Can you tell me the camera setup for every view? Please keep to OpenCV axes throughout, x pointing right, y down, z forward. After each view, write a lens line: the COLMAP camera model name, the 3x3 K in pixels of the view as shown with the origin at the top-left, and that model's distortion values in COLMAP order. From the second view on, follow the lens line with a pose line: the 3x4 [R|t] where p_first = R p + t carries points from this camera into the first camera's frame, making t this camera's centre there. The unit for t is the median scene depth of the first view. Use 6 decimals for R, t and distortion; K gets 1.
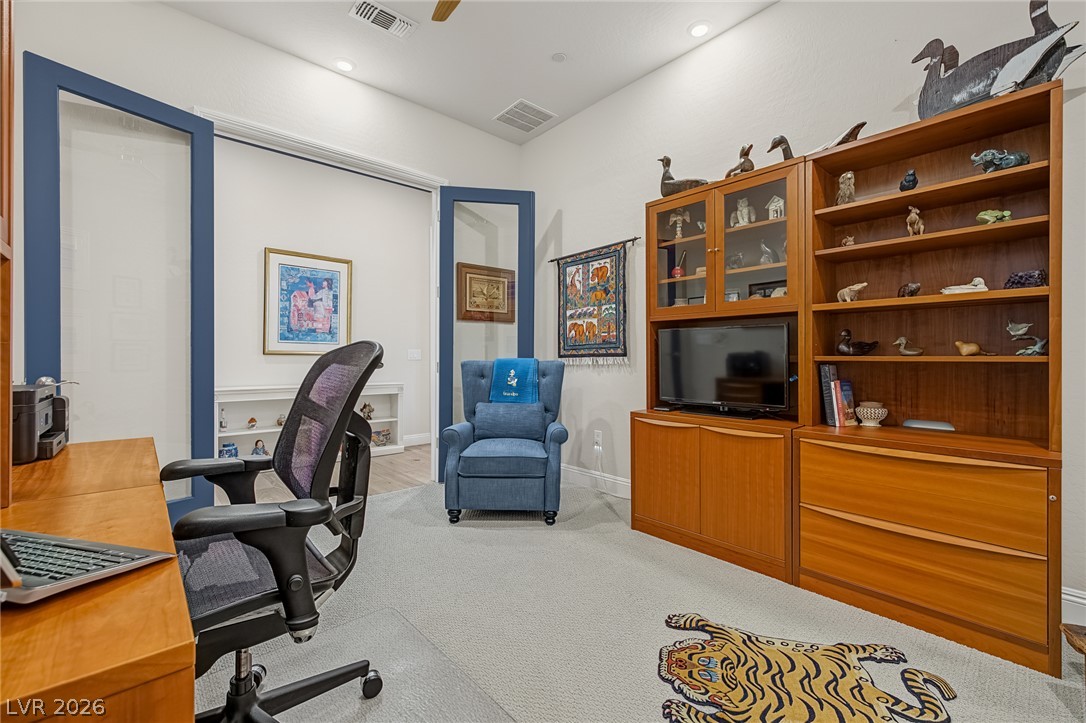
lens RADIAL K [[456.2, 0, 540.4], [0, 456.2, 358.7], [0, 0, 1]] dist [0.008960, -0.002226]
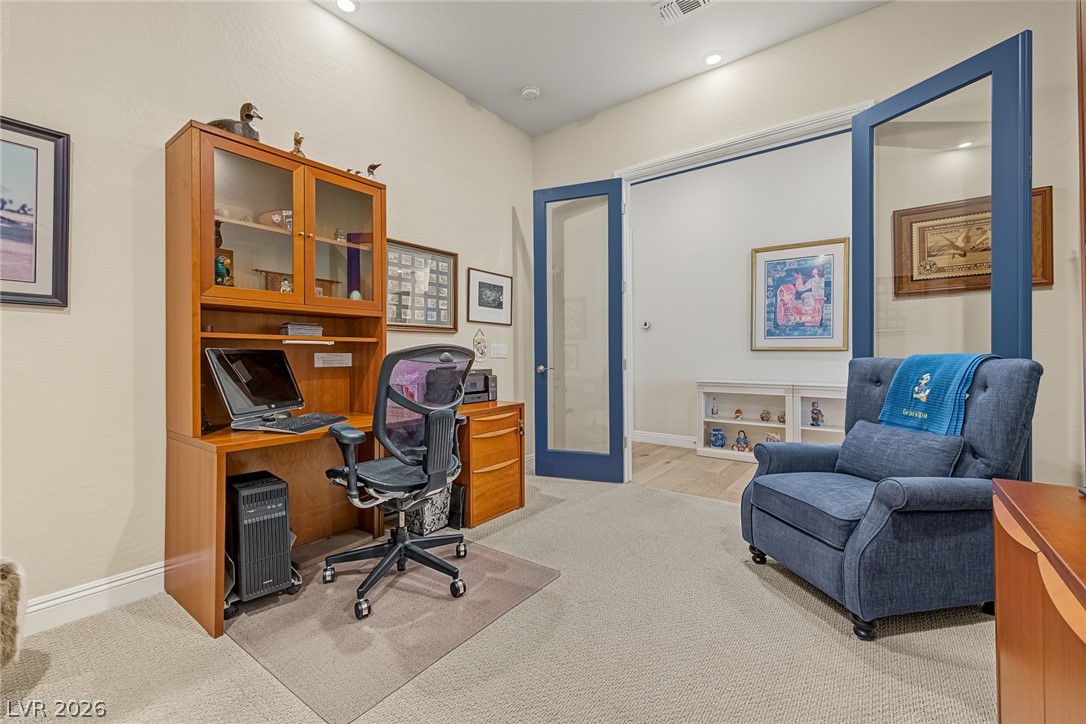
lens RADIAL K [[456.2, 0, 542.3], [0, 456.2, 357.0], [0, 0, 1]] dist [0.008960, -0.002226]
pose [[0.215025, 0.003104, -0.976604, 0.316404], [0.003899, 0.999984, 0.004037, -0.001386], [0.976601, -0.004675, 0.215010, 0.299095]]
